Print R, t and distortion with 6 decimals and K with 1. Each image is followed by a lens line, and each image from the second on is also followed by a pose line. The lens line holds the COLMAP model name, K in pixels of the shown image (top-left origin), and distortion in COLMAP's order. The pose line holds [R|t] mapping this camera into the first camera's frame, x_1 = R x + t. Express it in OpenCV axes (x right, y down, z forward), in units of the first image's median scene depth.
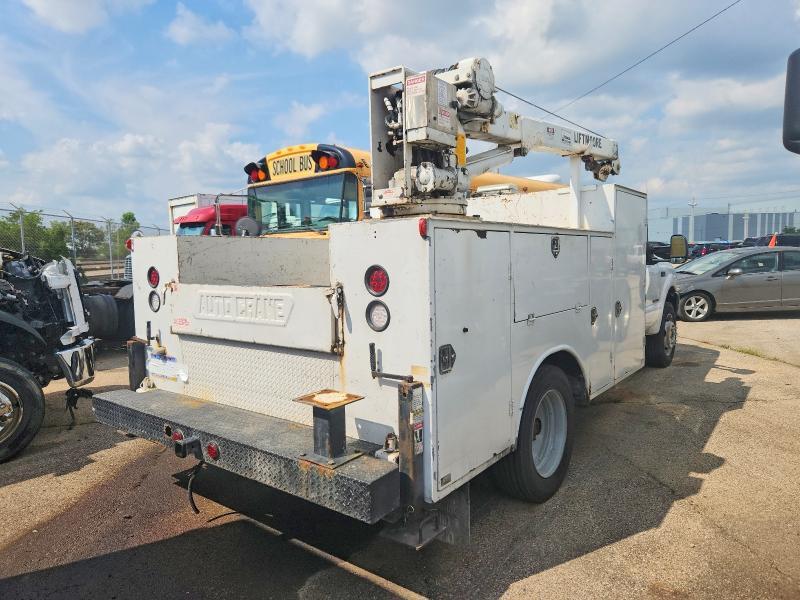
lens RADIAL K [[529.5, 0, 400.0], [0, 529.5, 300.0], [0, 0, 1]] dist [0.005242, 0.001269]
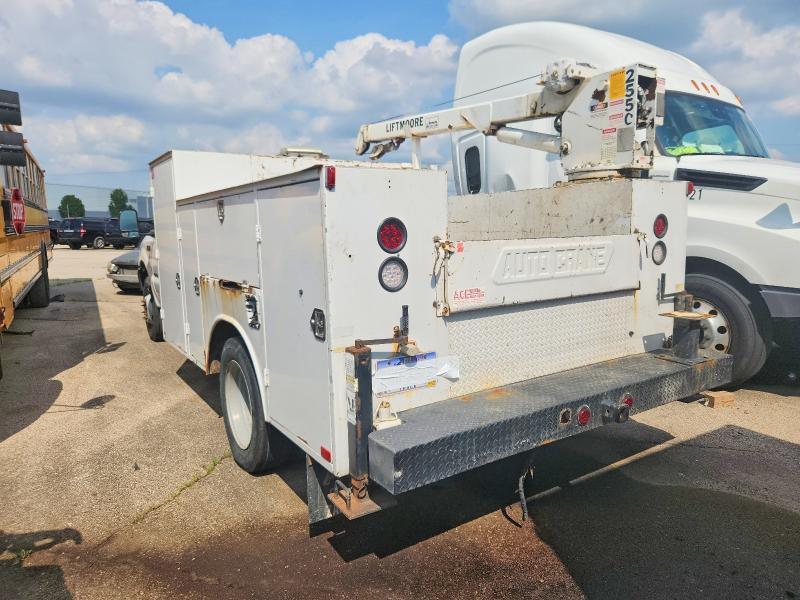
lens RADIAL K [[582.9, 0, 400.2], [0, 582.9, 286.6], [0, 0, 1]] dist [-0.000947, -0.001497]
pose [[0.304458, -0.107703, 0.946417, -1.334262], [0.071500, 0.993368, 0.090045, -0.052204], [-0.949838, 0.040254, 0.310140, 0.948071]]
